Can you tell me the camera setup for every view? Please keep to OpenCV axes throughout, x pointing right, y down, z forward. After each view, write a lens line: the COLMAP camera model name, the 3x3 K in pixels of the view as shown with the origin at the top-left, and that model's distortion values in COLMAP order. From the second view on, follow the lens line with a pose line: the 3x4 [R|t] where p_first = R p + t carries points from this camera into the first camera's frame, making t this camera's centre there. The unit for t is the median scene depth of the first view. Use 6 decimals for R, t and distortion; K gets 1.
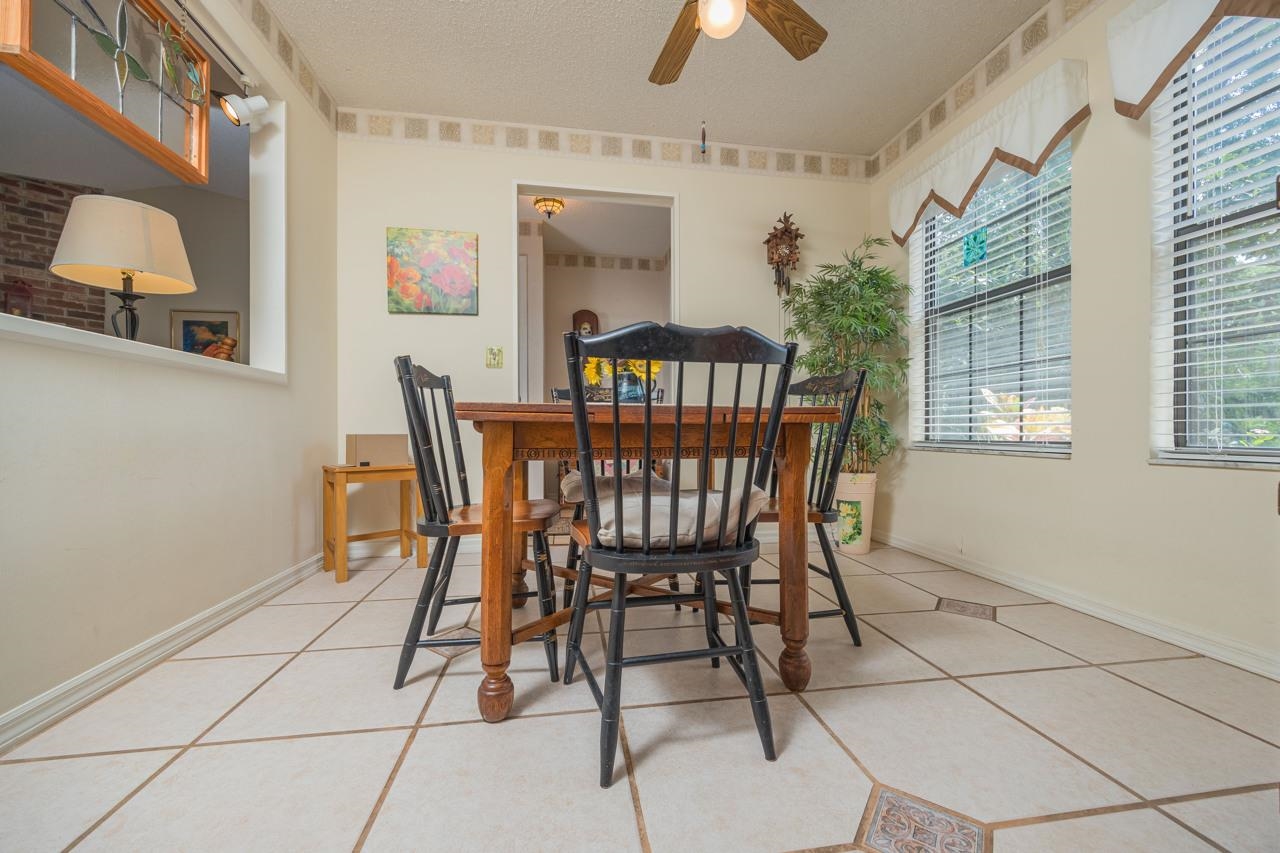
lens RADIAL K [[509.4, 0, 640.0], [0, 509.4, 426.5], [0, 0, 1]] dist [-0.000773, -0.000749]
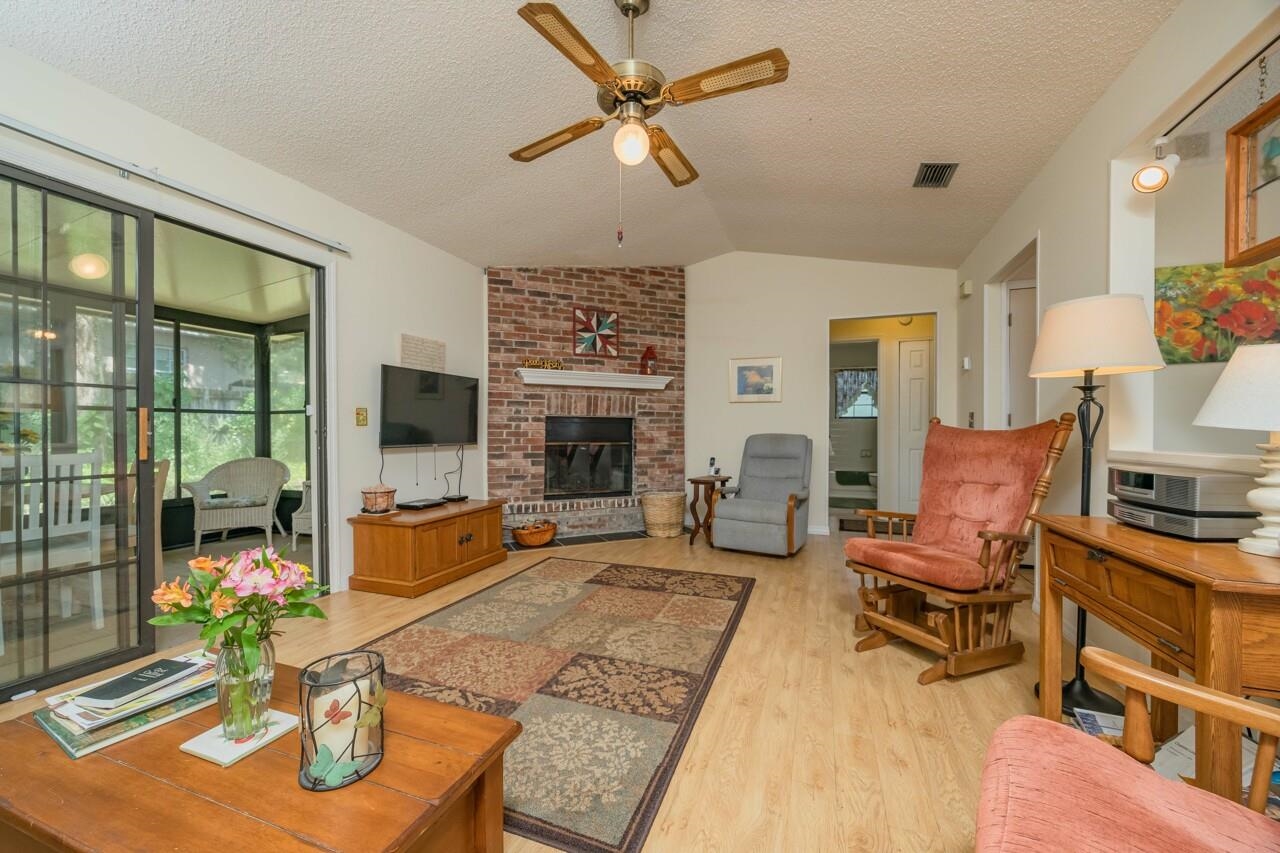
lens RADIAL K [[504.0, 0, 643.4], [0, 504.0, 434.0], [0, 0, 1]] dist [-0.000388, -0.000562]
pose [[0.875262, 0.007509, -0.483590, -0.849128], [-0.000700, 0.999898, 0.014258, -0.112692], [0.483648, -0.012141, 0.875179, -0.207373]]
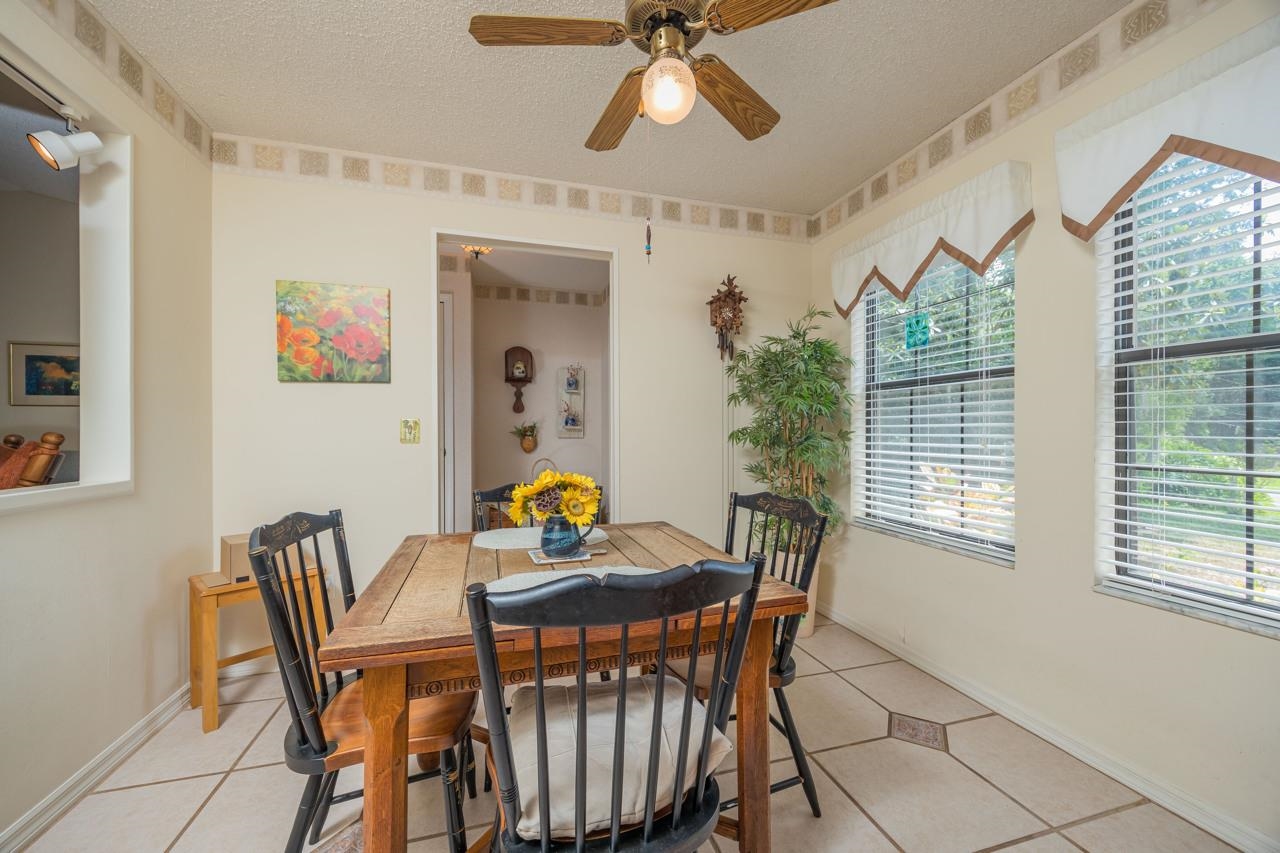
lens RADIAL K [[504.0, 0, 643.4], [0, 504.0, 434.0], [0, 0, 1]] dist [-0.000388, -0.000562]
pose [[0.991747, -0.001153, 0.128207, 0.003479], [0.000100, 0.999966, 0.008217, -0.140216], [-0.128212, -0.008137, 0.991713, 0.083179]]
